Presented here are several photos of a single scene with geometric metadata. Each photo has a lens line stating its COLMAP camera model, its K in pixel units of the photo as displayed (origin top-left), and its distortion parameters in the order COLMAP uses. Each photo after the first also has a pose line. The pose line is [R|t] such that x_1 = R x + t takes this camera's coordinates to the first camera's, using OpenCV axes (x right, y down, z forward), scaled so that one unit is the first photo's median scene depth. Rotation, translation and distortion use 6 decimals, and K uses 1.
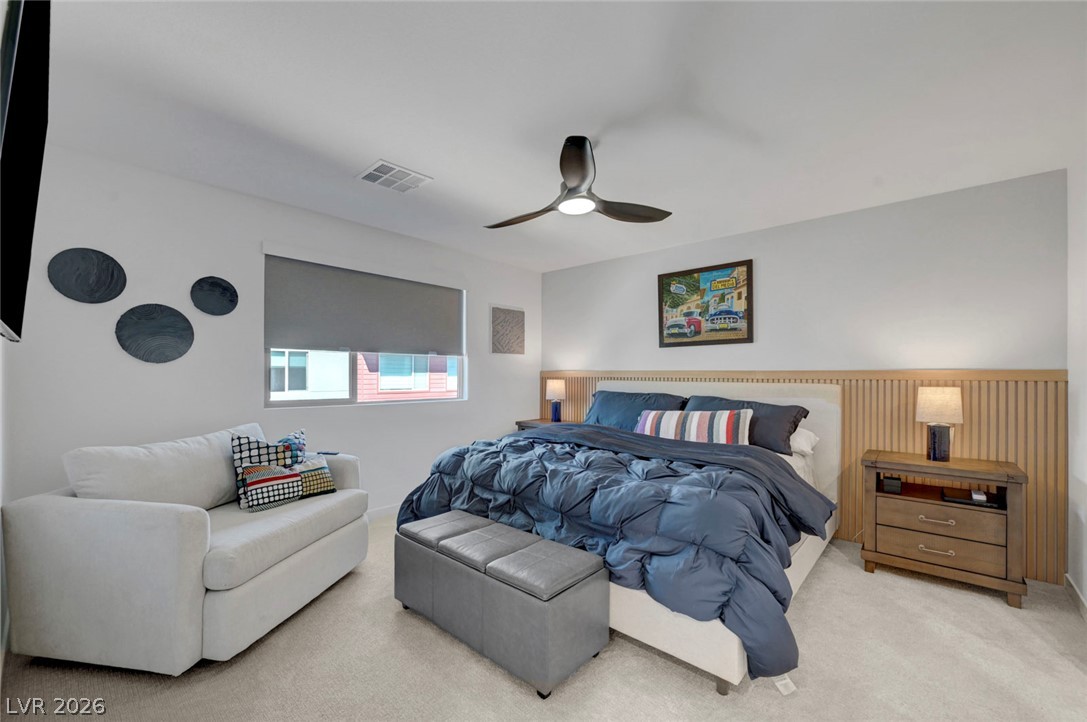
lens RADIAL K [[436.1, 0, 557.1], [0, 436.1, 376.5], [0, 0, 1]] dist [-0.003317, 0.001138]
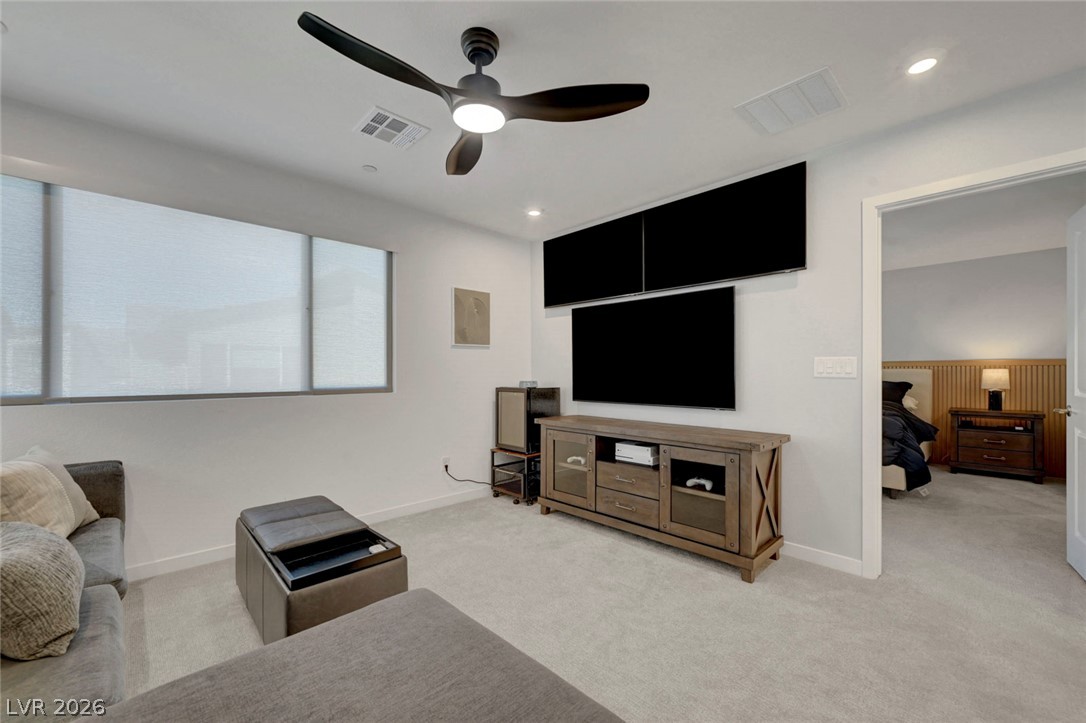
lens RADIAL K [[437.7, 0, 547.6], [0, 437.7, 375.1], [0, 0, 1]] dist [-0.002744, -0.000434]
pose [[0.996291, -0.005657, -0.085862, -0.782104], [0.005817, 0.999982, 0.001612, 0.035541], [0.085851, -0.002105, 0.996306, -0.920069]]
